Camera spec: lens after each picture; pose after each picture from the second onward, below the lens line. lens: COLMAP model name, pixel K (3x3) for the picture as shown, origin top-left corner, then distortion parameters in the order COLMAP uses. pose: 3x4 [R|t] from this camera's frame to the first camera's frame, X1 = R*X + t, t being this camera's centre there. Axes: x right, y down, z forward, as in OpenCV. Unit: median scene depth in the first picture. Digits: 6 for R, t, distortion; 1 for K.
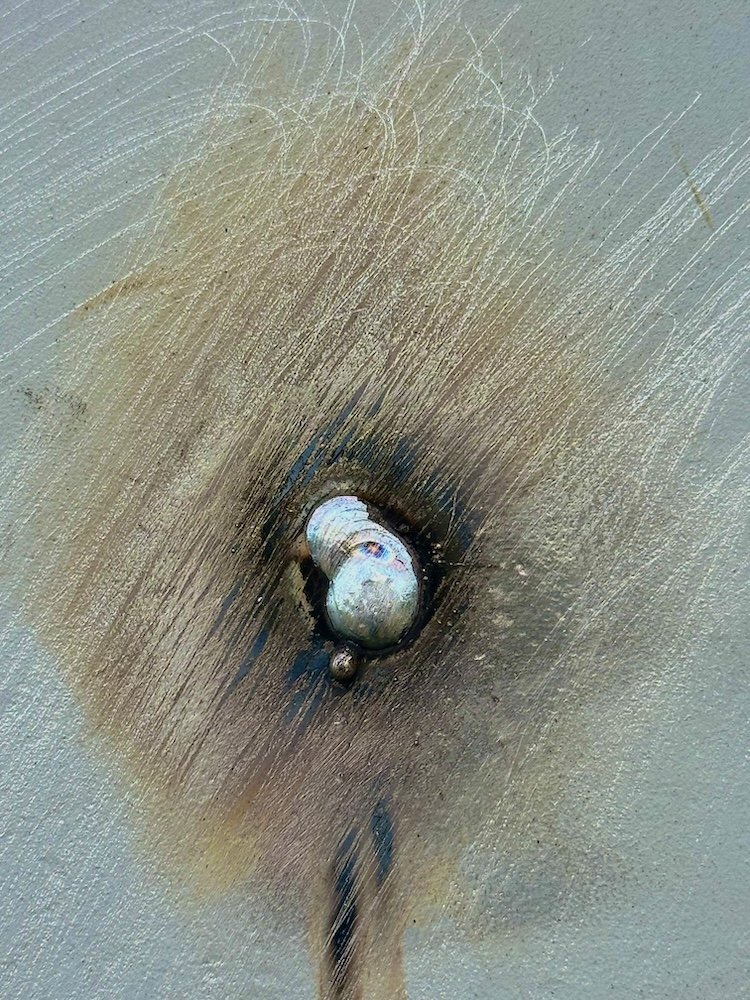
lens RADIAL K [[2272.6, 0, 397.4], [0, 2272.6, 483.2], [0, 0, 1]] dist [0.233627, 0.000000]
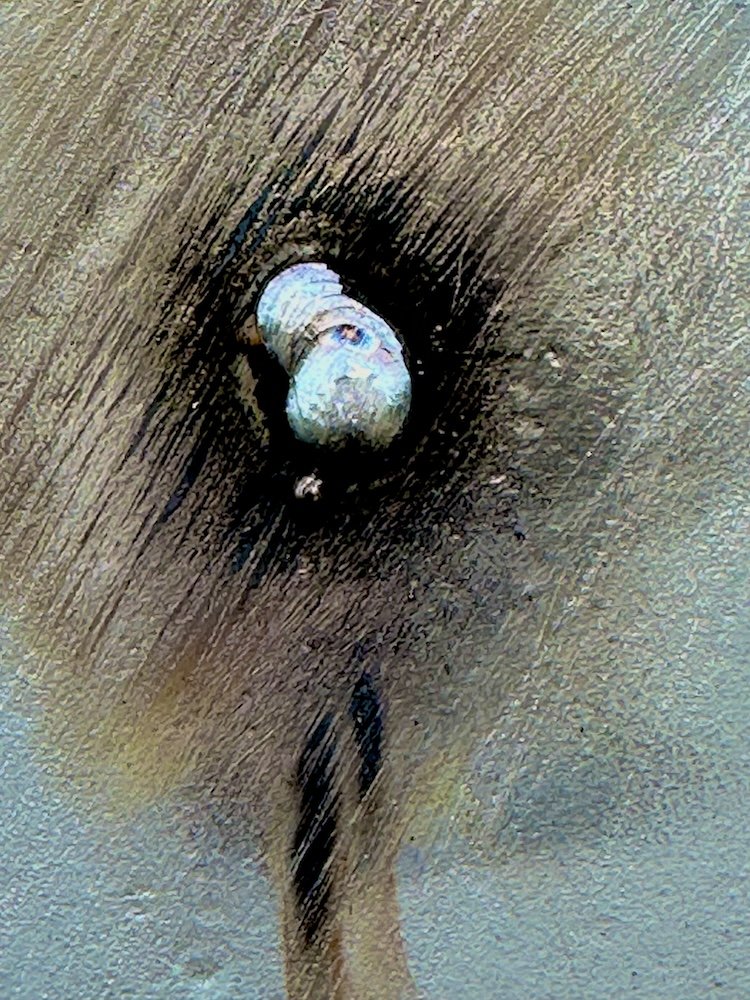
lens RADIAL K [[2272.6, 0, 345.5], [0, 2272.6, 506.3], [0, 0, 1]] dist [0.233627, 0.000000]
pose [[0.999898, -0.011175, -0.008908, -0.005923], [0.011803, 0.997200, 0.073841, 0.030376], [0.008058, -0.073938, 0.997230, 0.270591]]
